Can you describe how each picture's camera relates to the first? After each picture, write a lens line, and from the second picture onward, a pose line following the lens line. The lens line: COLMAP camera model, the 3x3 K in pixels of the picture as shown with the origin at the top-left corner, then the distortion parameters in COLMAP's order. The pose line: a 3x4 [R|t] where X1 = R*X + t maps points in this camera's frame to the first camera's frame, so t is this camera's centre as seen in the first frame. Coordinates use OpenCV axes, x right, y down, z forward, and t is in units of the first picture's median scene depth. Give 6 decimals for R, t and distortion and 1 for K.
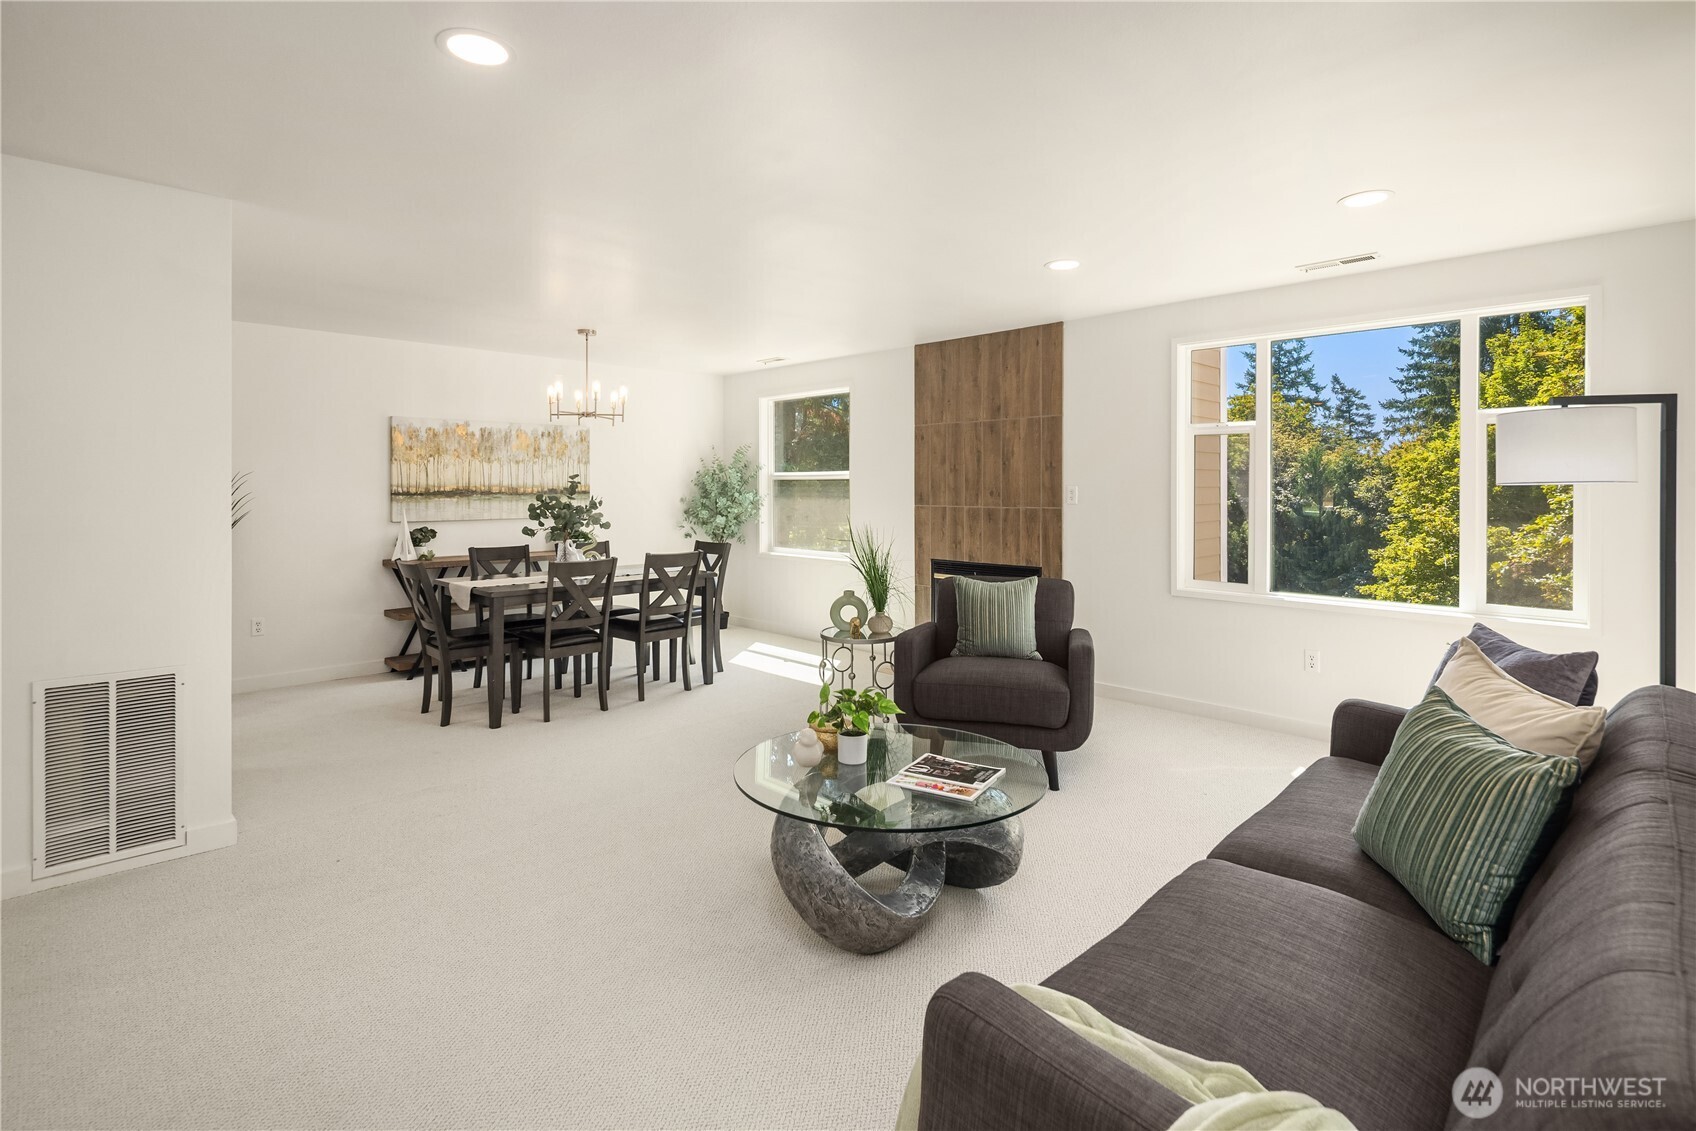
lens RADIAL K [[859.9, 0, 800.9], [0, 859.9, 491.0], [0, 0, 1]] dist [-0.003003, -0.000492]
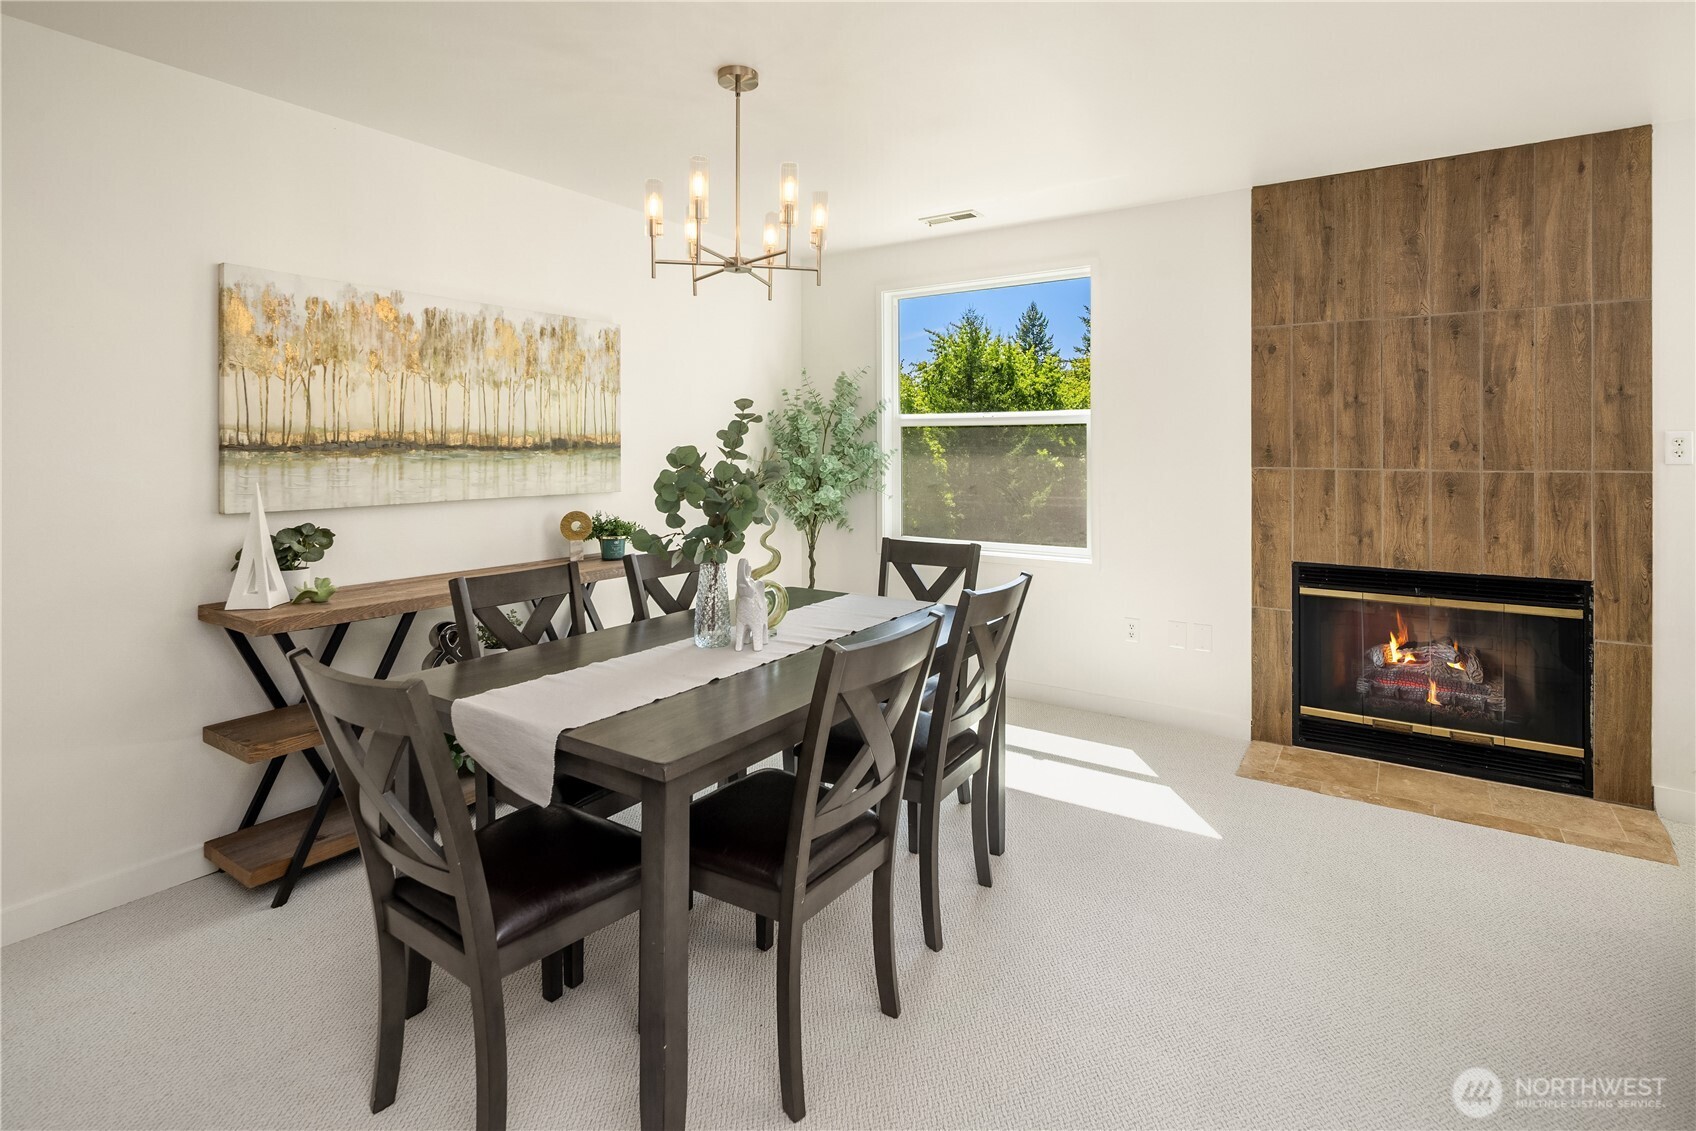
lens RADIAL K [[848.7, 0, 807.3], [0, 848.7, 443.4], [0, 0, 1]] dist [0.000049, -0.002292]
pose [[0.974920, 0.000902, 0.222552, -0.288082], [0.001112, 0.999960, -0.008926, 0.005496], [-0.222551, 0.008950, 0.974880, 0.529029]]
